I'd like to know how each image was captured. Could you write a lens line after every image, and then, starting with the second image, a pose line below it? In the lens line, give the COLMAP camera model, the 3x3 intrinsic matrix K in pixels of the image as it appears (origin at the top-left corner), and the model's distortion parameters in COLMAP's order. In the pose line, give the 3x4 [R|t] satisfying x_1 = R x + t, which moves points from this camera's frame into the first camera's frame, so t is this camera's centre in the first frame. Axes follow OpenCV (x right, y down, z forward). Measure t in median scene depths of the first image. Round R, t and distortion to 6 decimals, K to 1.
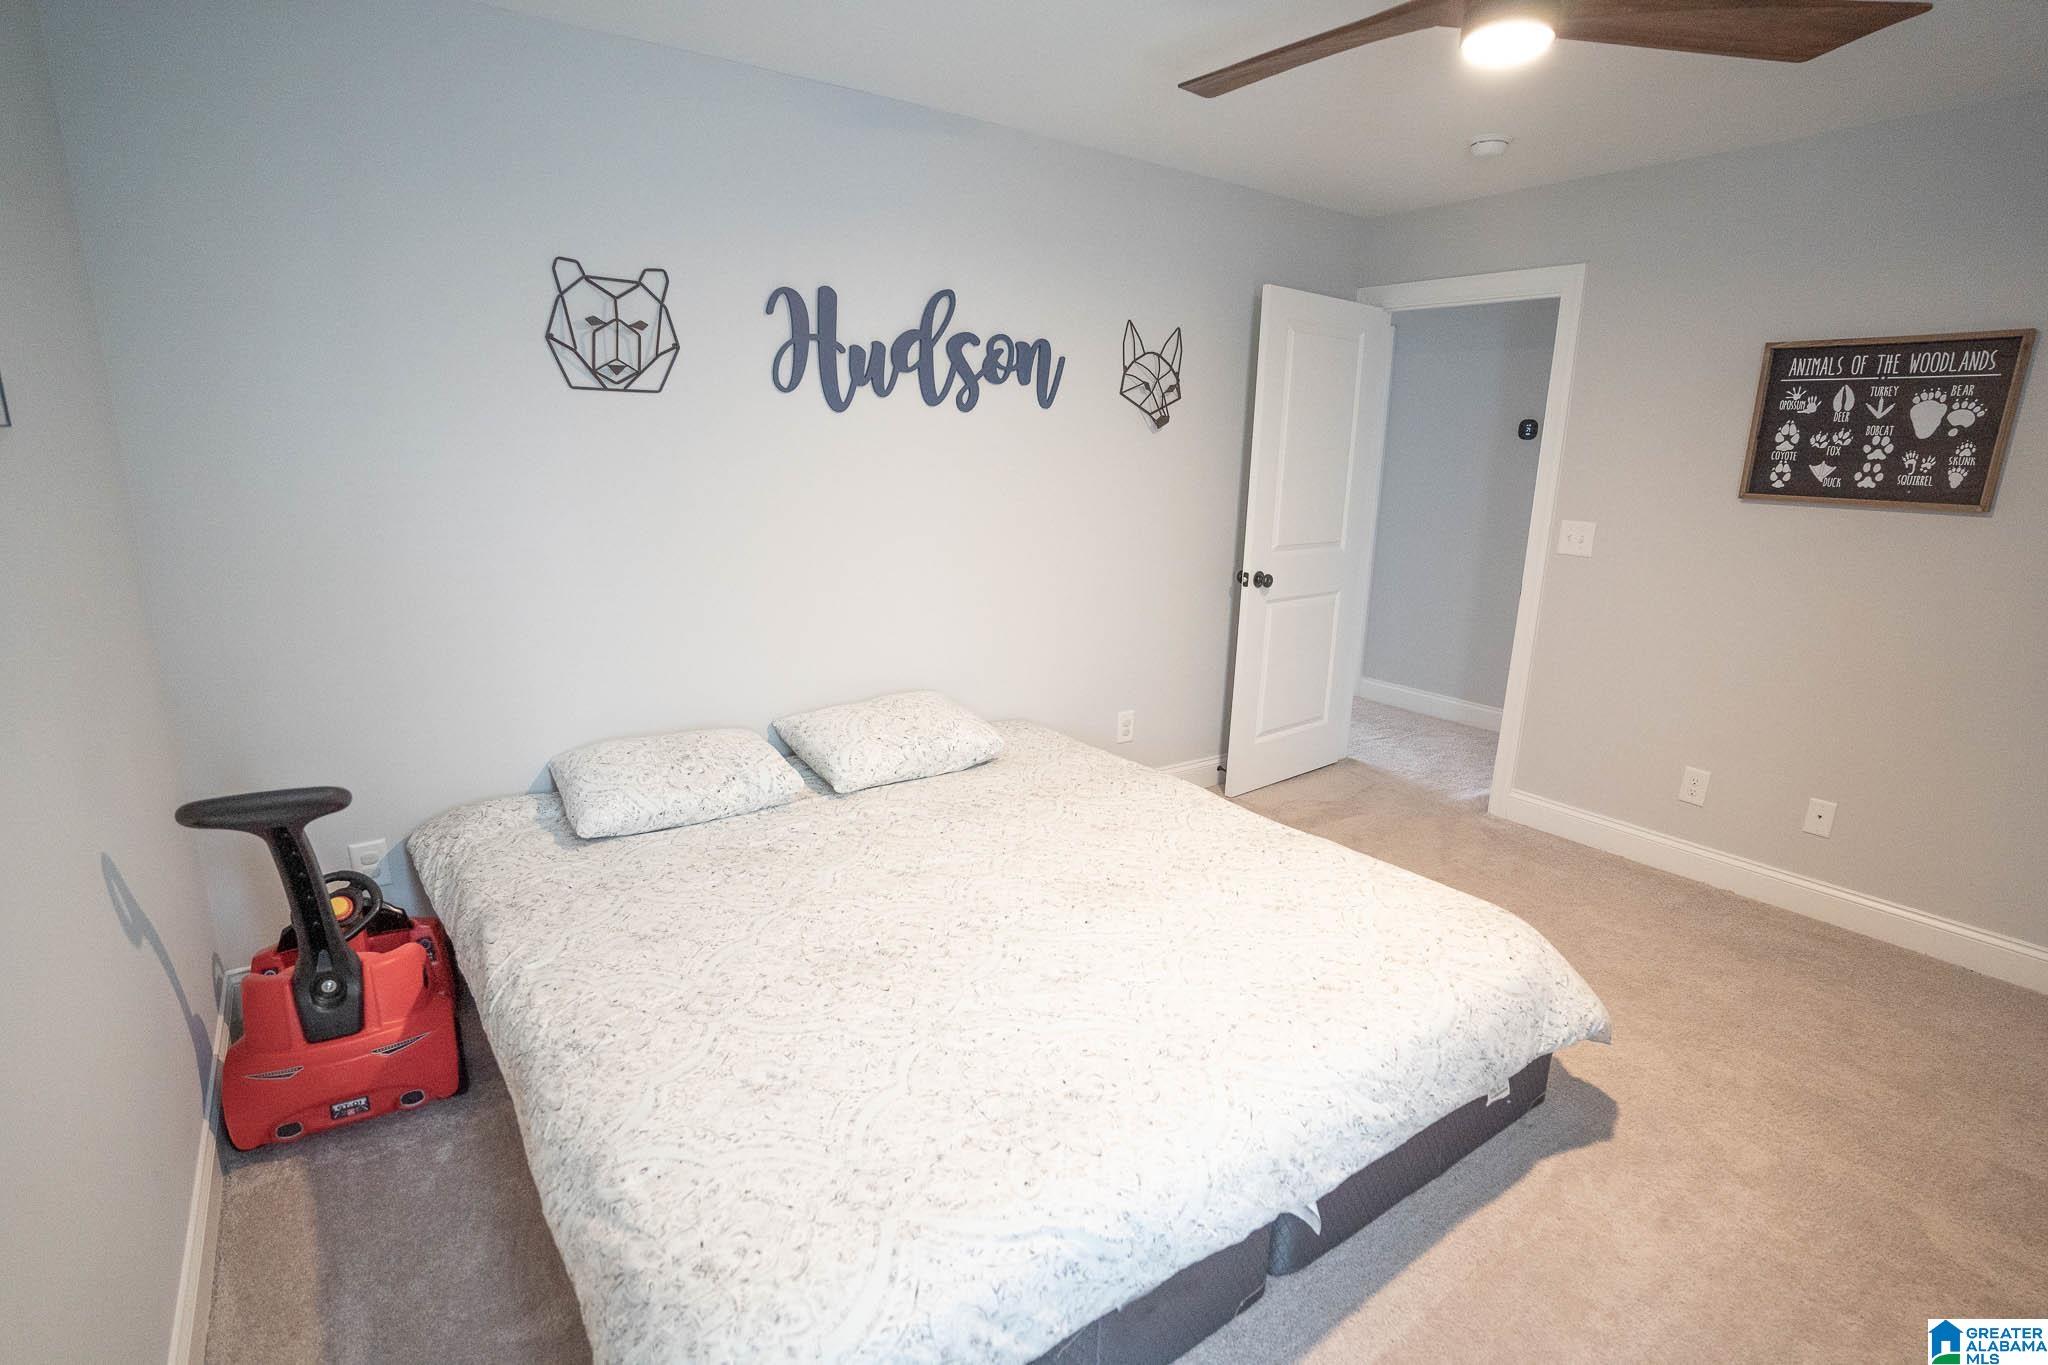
lens RADIAL K [[1025.1, 0, 1016.6], [0, 1025.1, 692.3], [0, 0, 1]] dist [-0.073711, 0.037802]
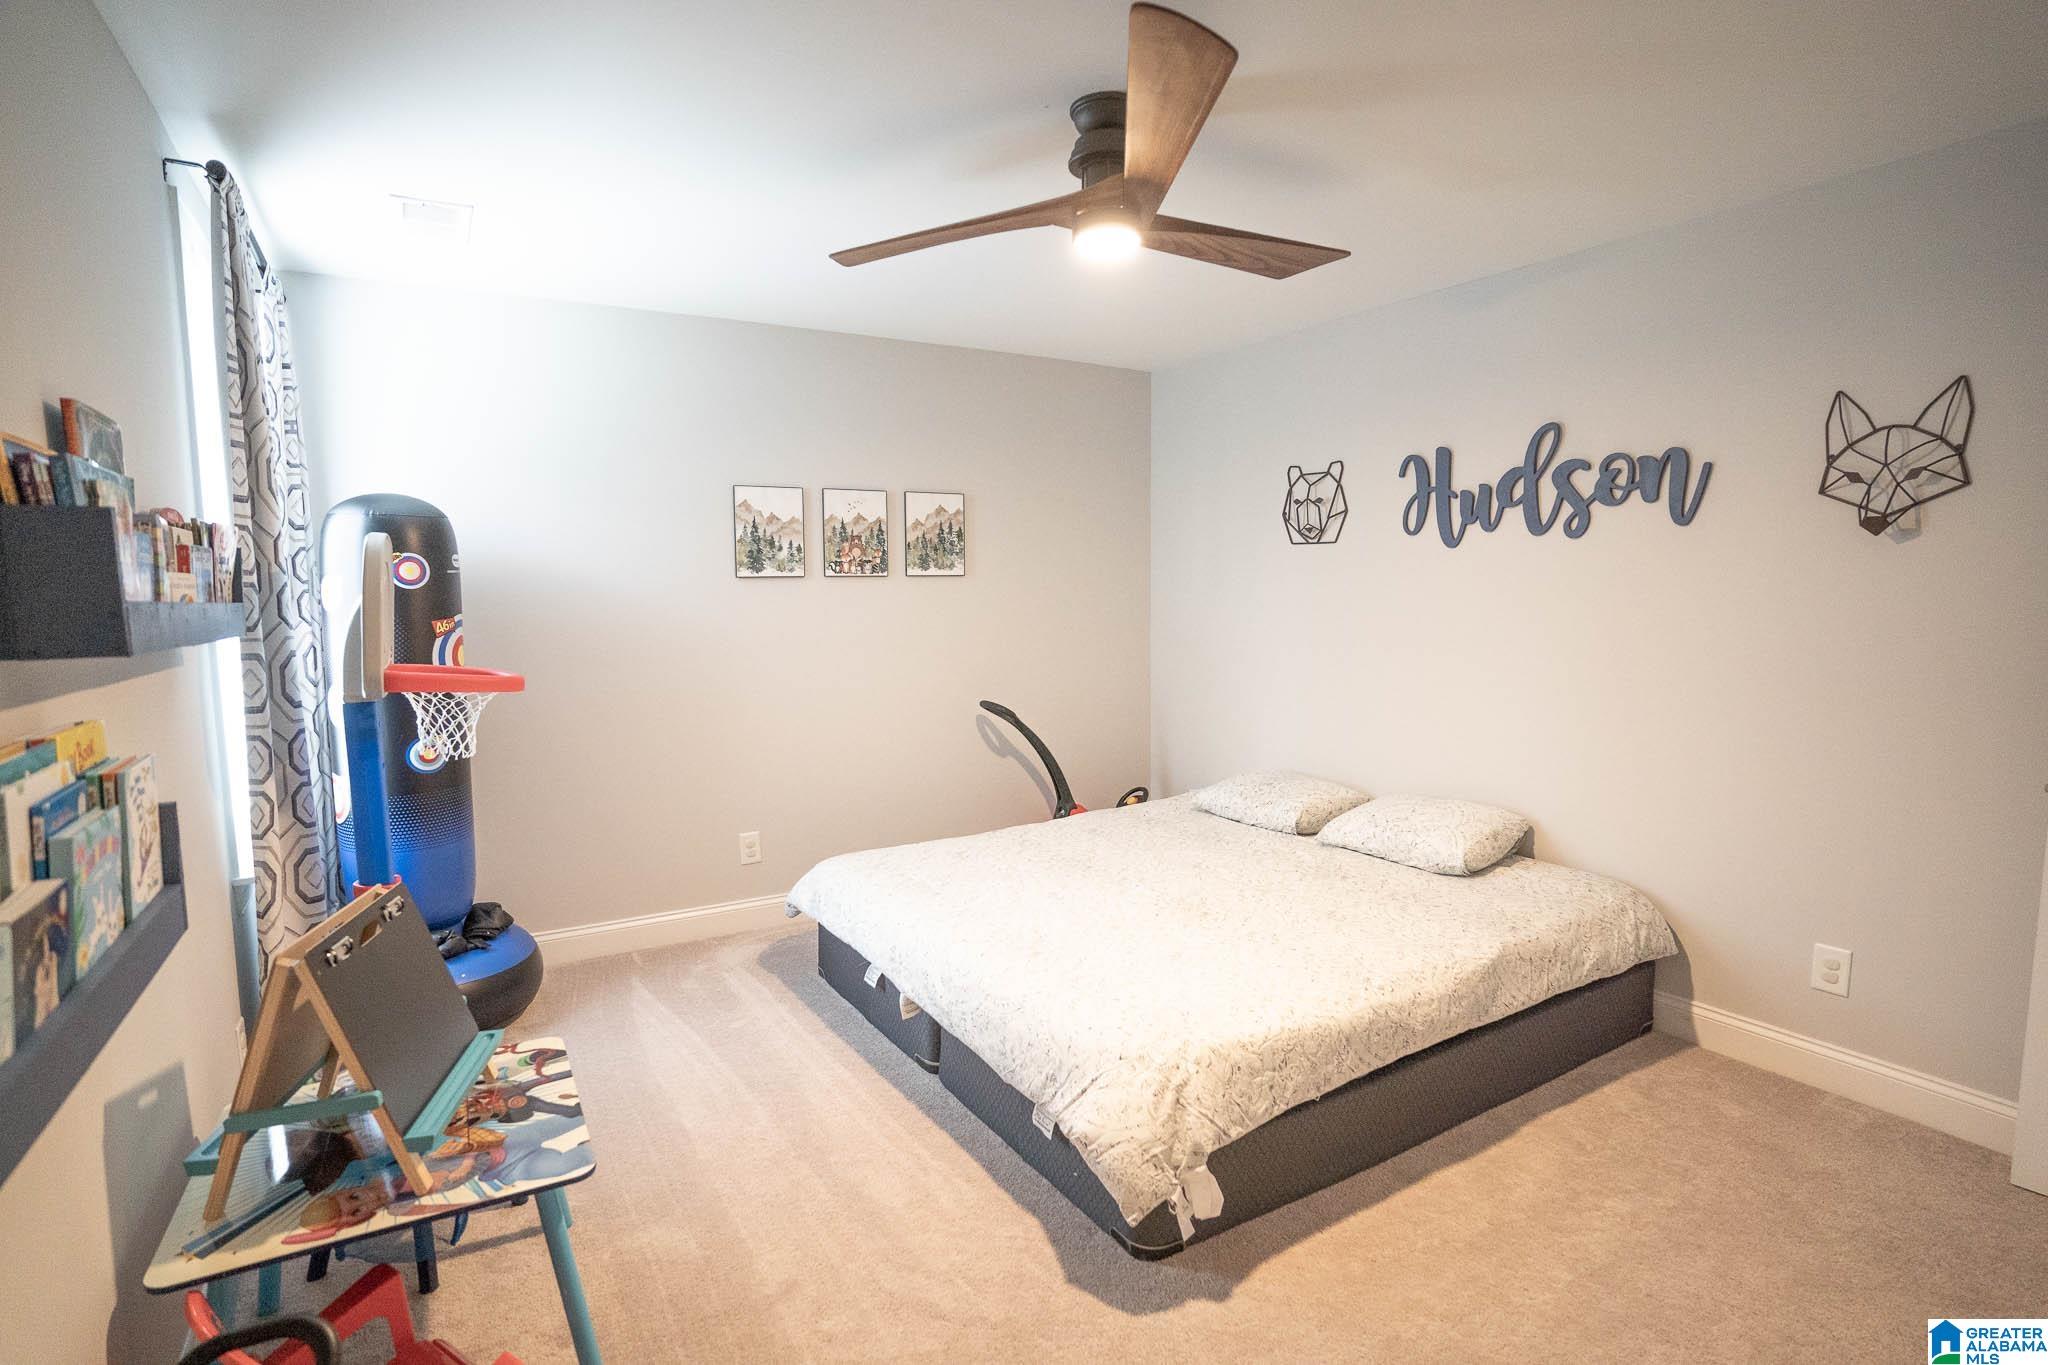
lens RADIAL K [[1025.1, 0, 1016.6], [0, 1025.1, 692.3], [0, 0, 1]] dist [-0.073711, 0.037802]
pose [[-0.078621, 0.077270, -0.993905, 1.014789], [-0.233347, 0.967868, 0.093704, -0.102436], [0.969210, 0.239292, -0.058064, 0.603084]]
